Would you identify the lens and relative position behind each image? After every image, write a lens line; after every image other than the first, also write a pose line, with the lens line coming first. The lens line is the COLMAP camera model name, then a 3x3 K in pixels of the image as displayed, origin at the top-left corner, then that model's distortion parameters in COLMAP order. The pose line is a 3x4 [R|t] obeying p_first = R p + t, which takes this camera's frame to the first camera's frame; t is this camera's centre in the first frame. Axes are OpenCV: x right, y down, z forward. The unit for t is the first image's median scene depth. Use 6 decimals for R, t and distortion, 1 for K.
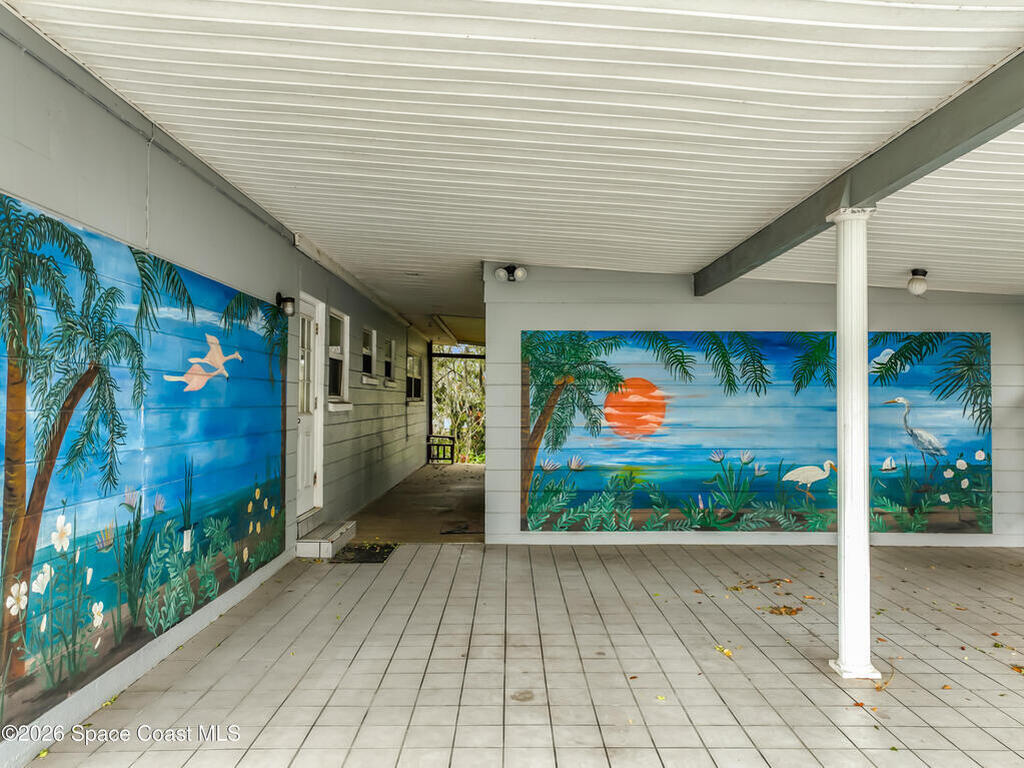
lens RADIAL K [[739.3, 0, 517.2], [0, 739.3, 382.4], [0, 0, 1]] dist [0.007730, 0.002884]
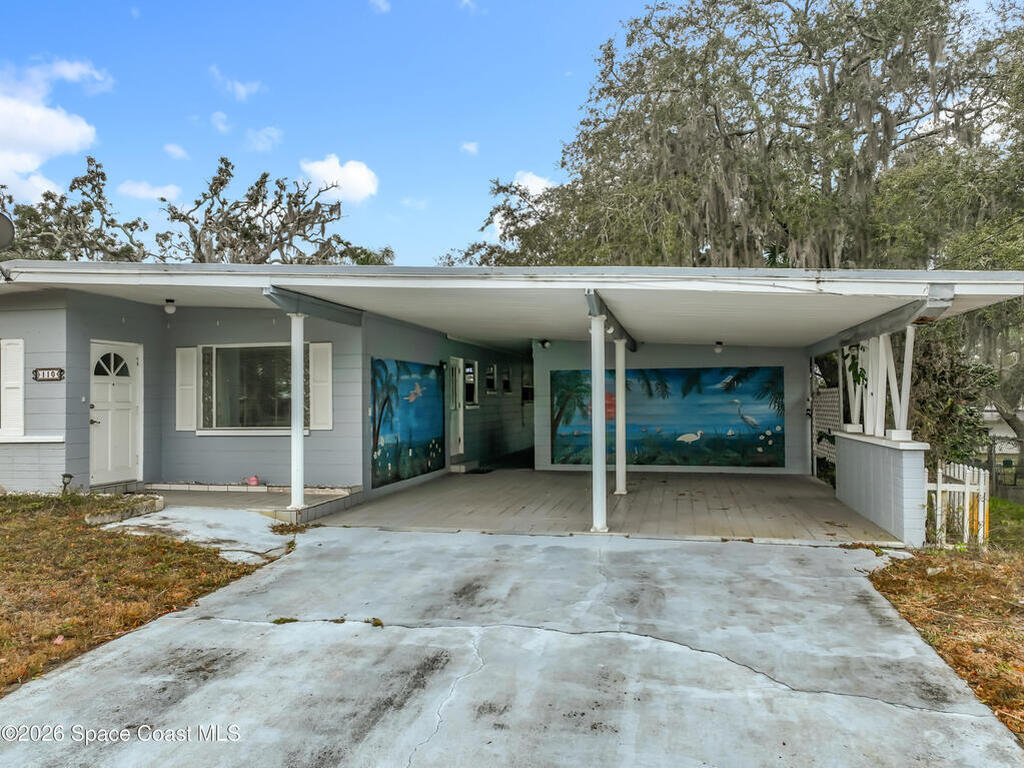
lens RADIAL K [[739.3, 0, 517.2], [0, 739.3, 382.4], [0, 0, 1]] dist [0.007730, 0.002884]
pose [[0.972178, -0.017370, -0.233600, 0.411412], [0.017949, 0.999839, 0.000353, -0.037801], [0.233557, -0.004536, 0.972333, -1.097900]]
